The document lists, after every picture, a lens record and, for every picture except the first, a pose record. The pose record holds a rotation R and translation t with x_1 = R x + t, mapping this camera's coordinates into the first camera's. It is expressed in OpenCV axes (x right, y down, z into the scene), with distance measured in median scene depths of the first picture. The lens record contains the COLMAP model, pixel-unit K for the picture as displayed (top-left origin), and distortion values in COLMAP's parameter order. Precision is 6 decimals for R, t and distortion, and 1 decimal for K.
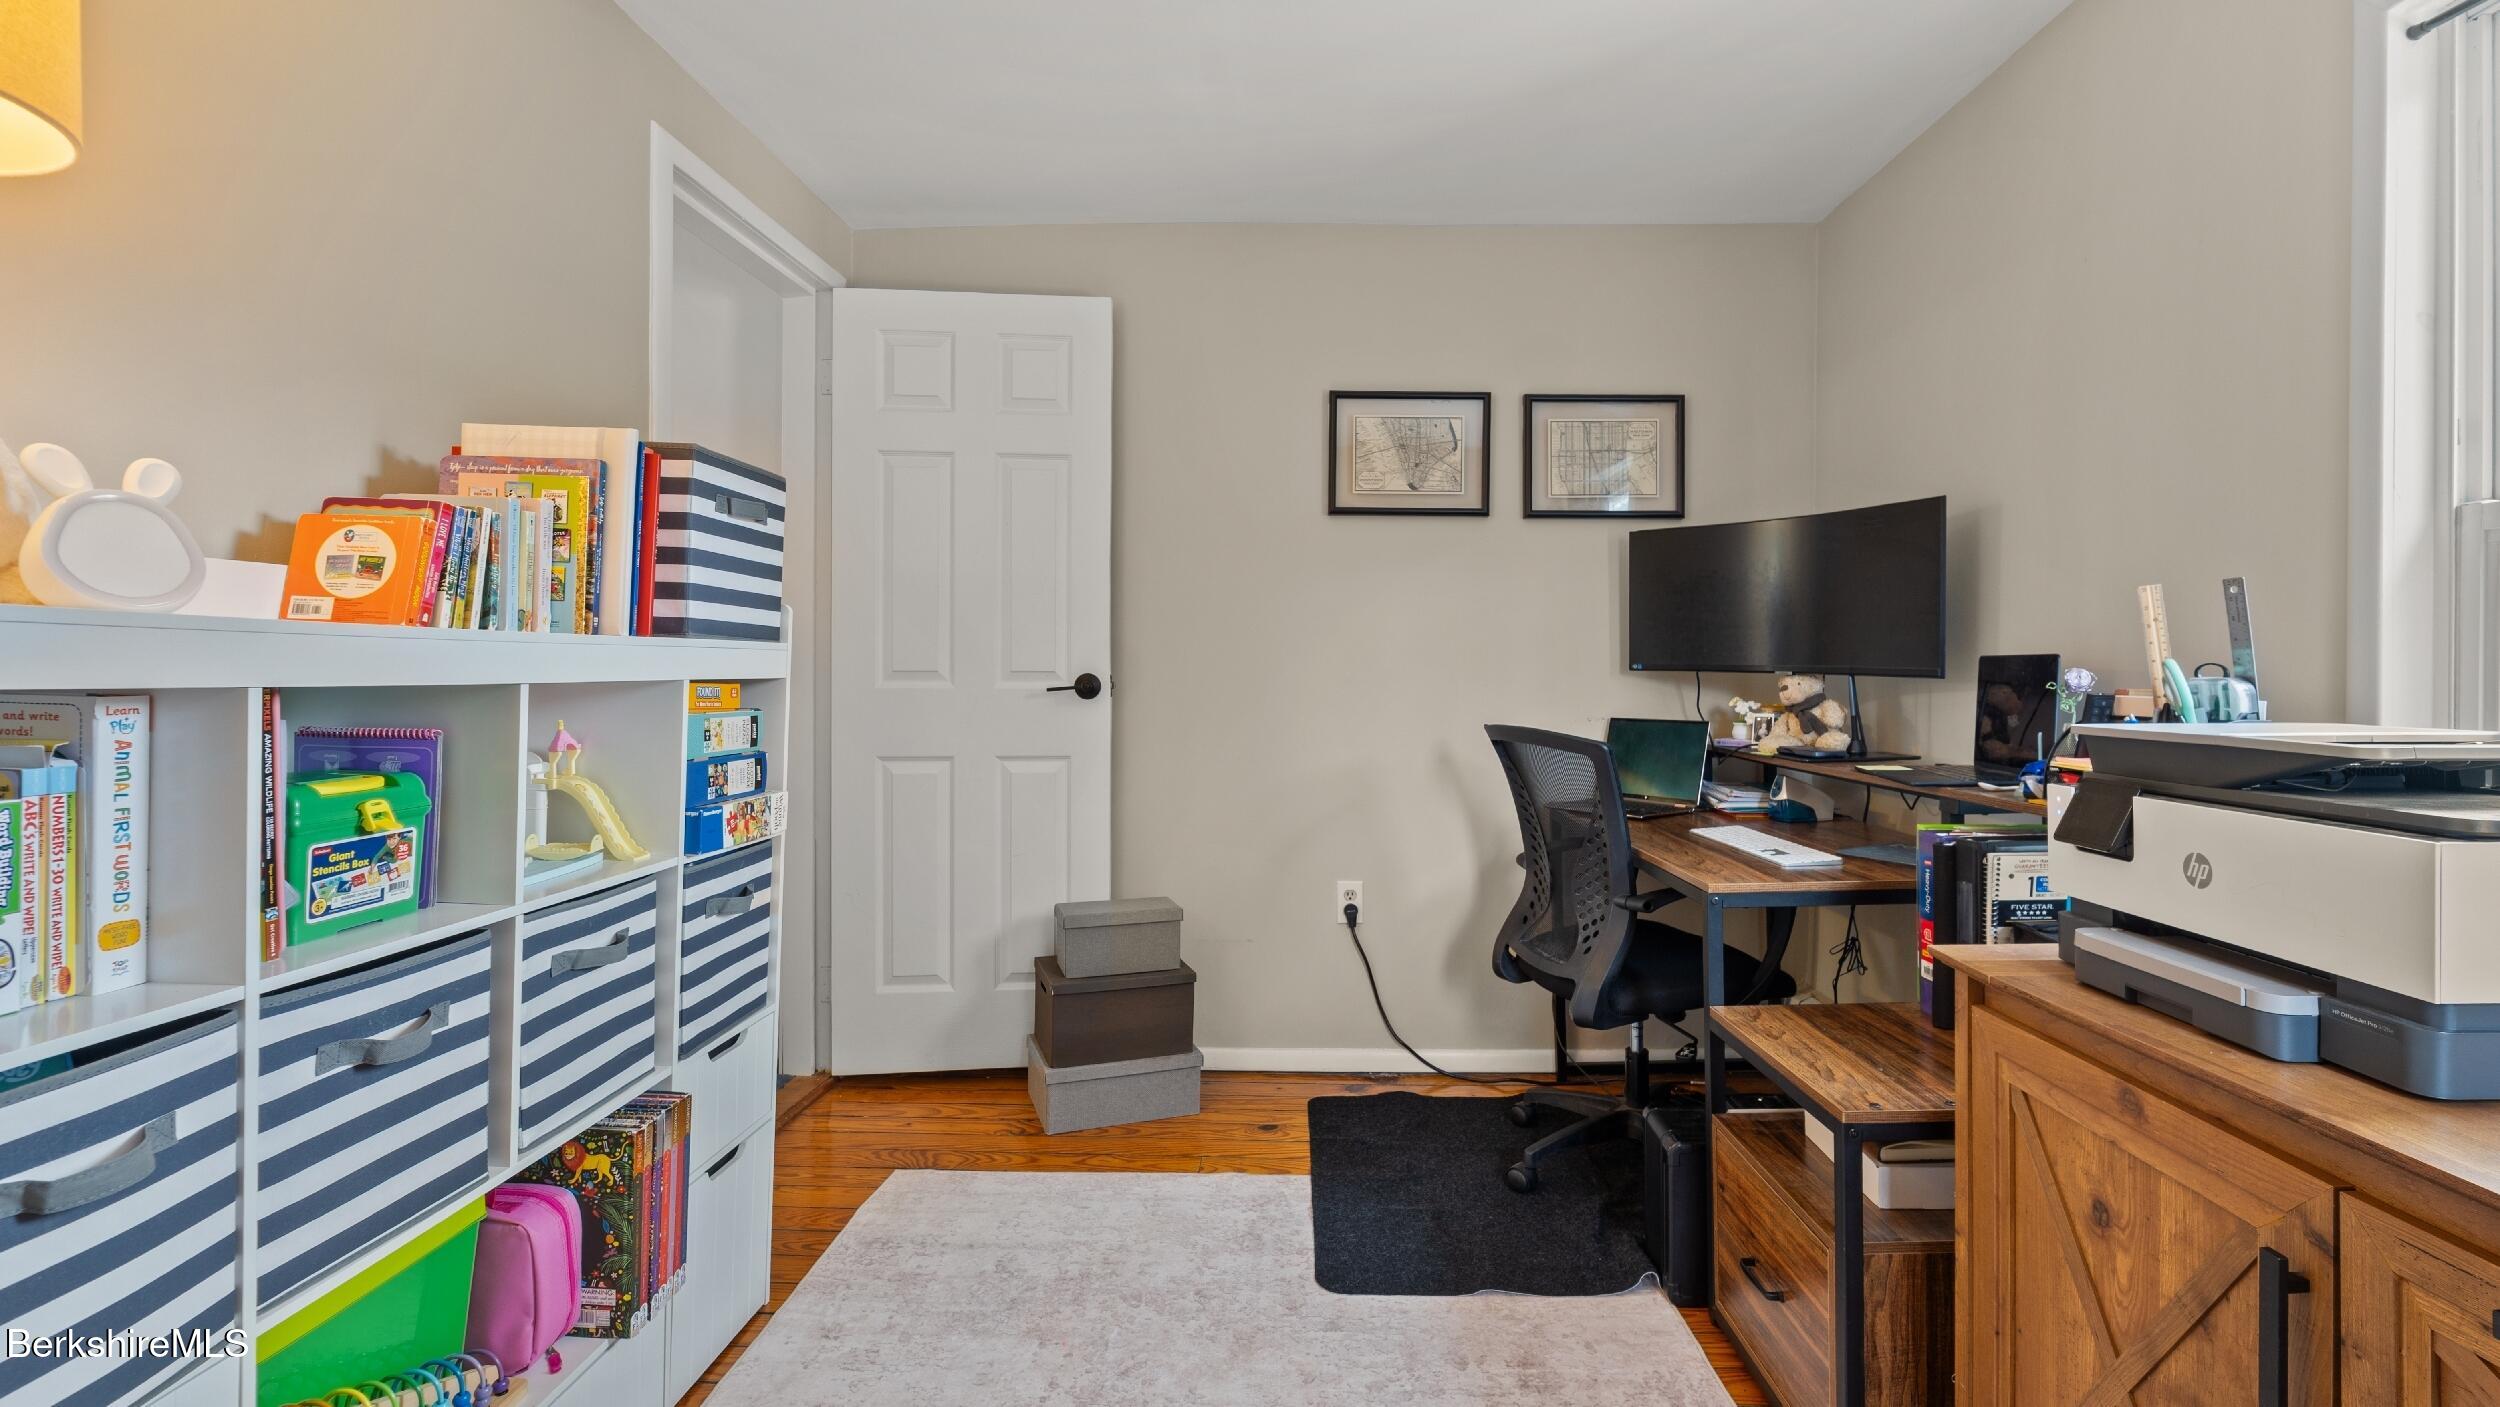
lens RADIAL K [[1200.5, 0, 1263.0], [0, 1200.5, 674.7], [0, 0, 1]] dist [-0.003835, -0.000880]
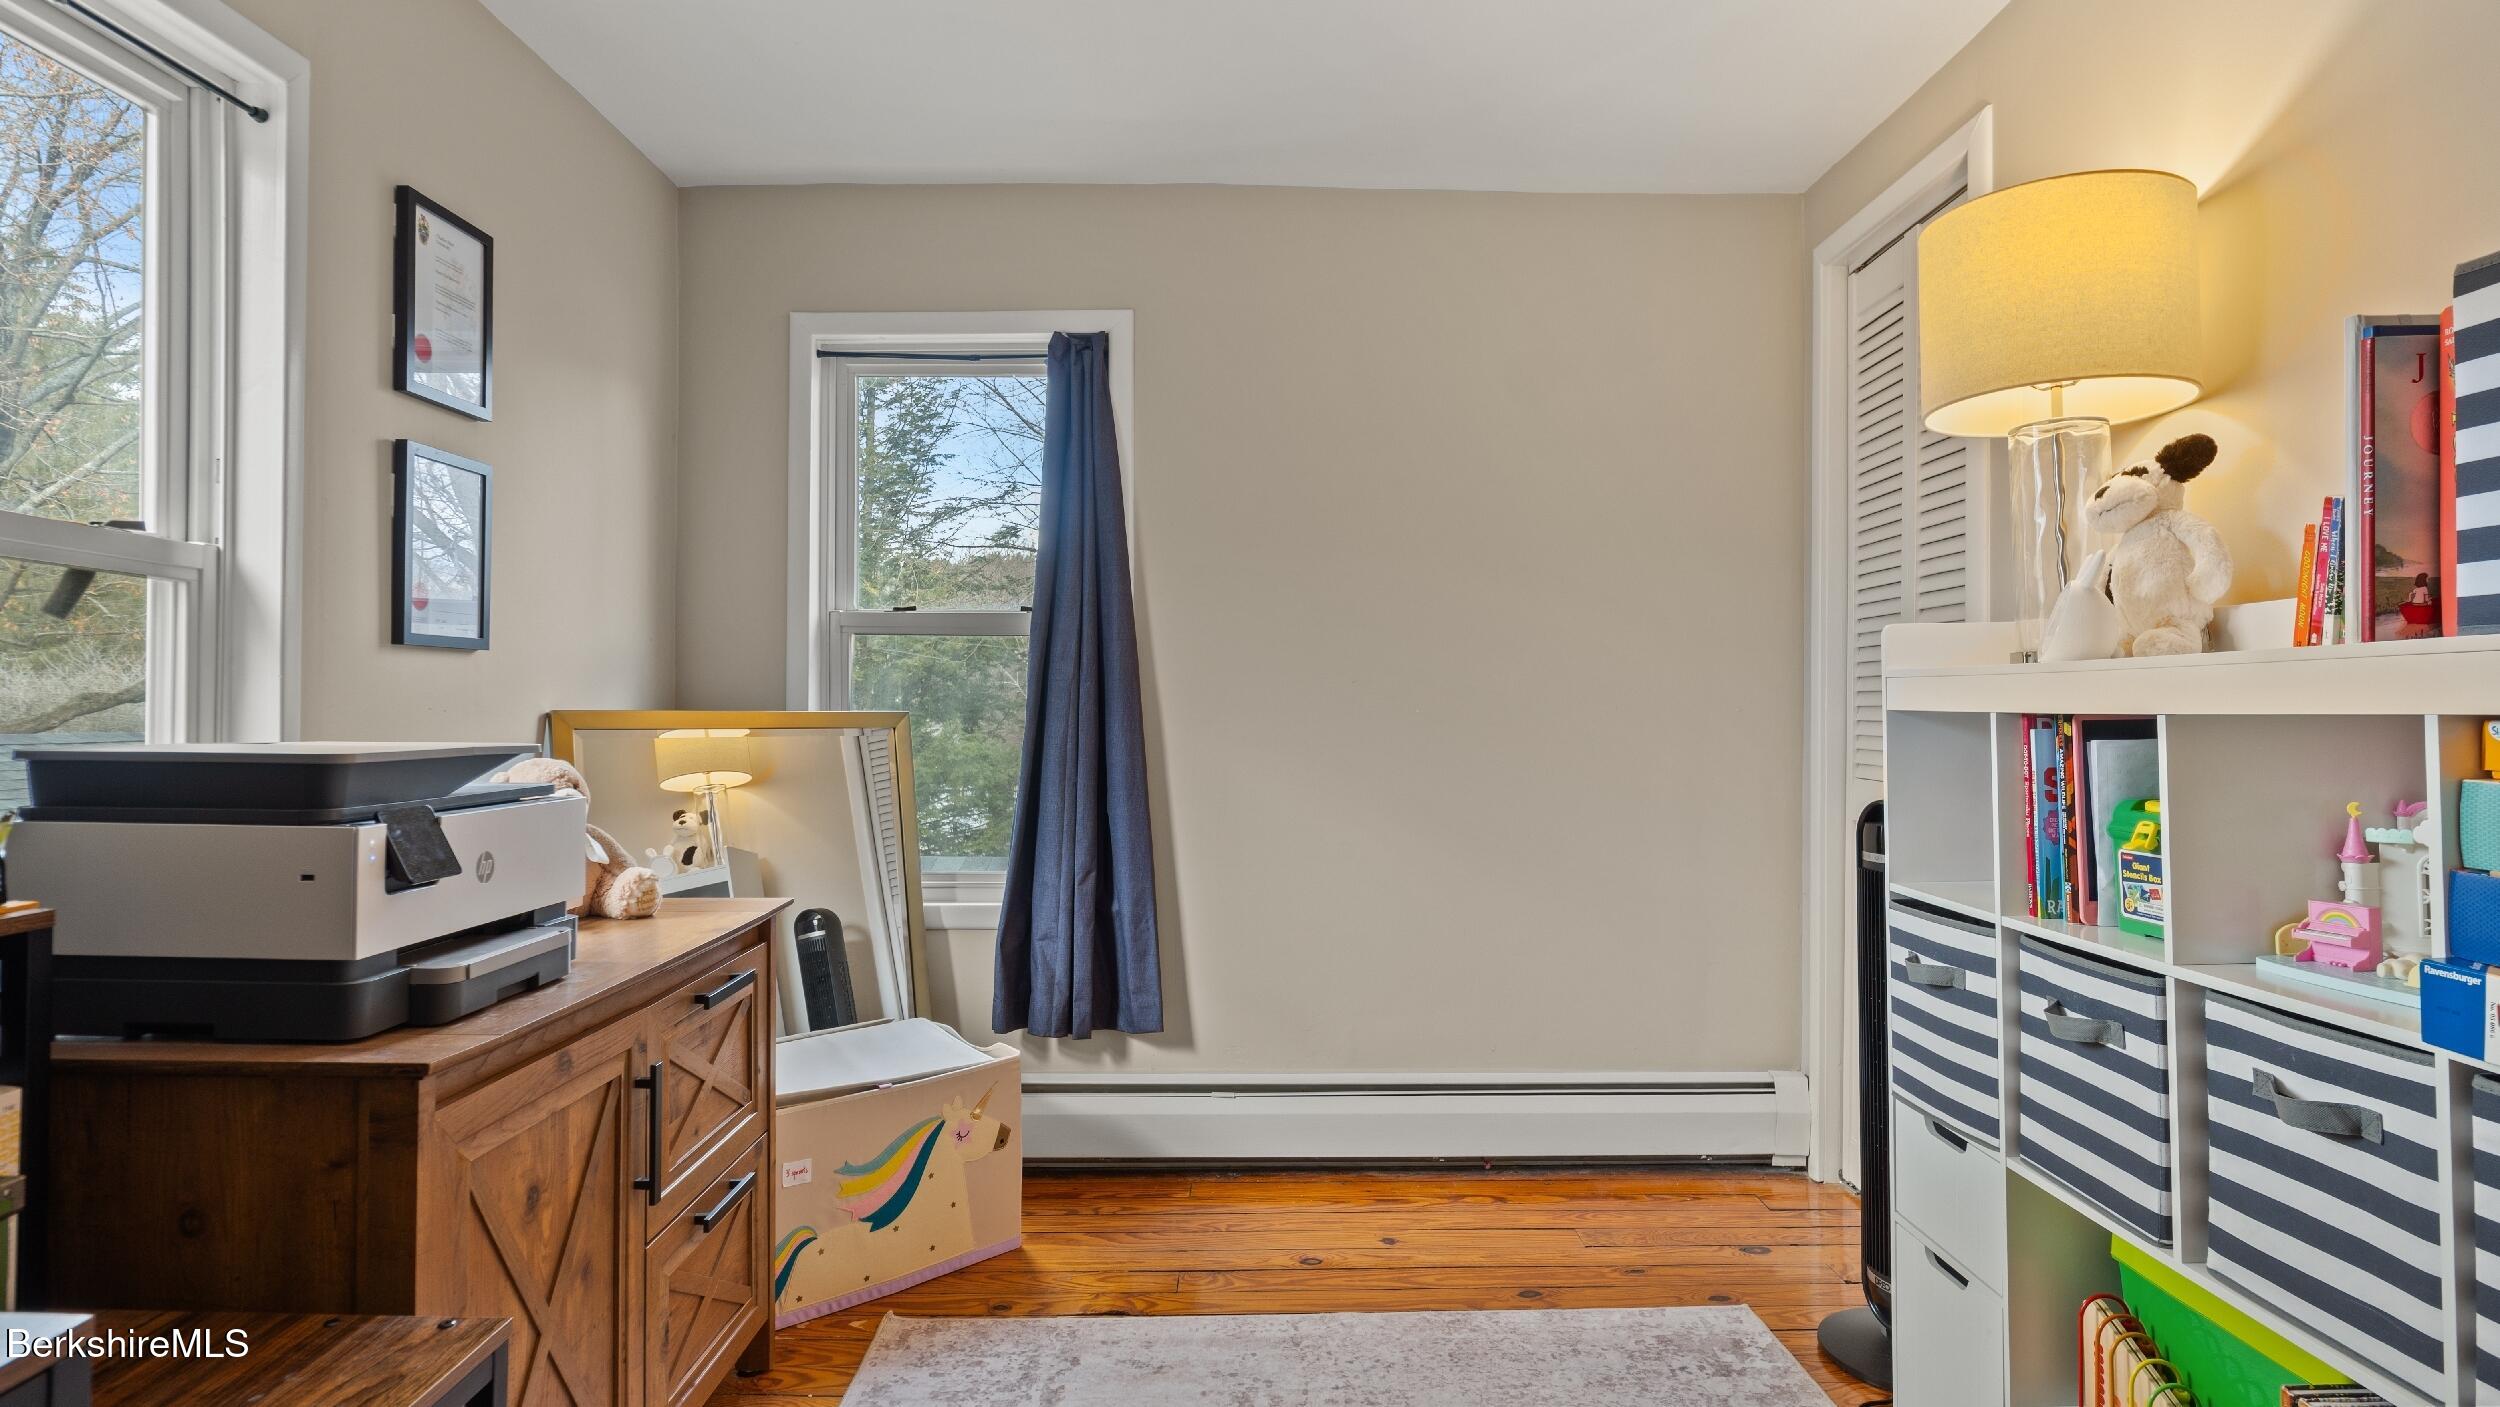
lens RADIAL K [[1200.5, 0, 1263.0], [0, 1200.5, 674.7], [0, 0, 1]] dist [-0.003835, -0.000880]
pose [[-0.999966, -0.008007, 0.002134, 0.053319], [-0.008083, 0.999234, -0.038276, 0.020922], [-0.001826, -0.038292, -0.999265, 2.127794]]
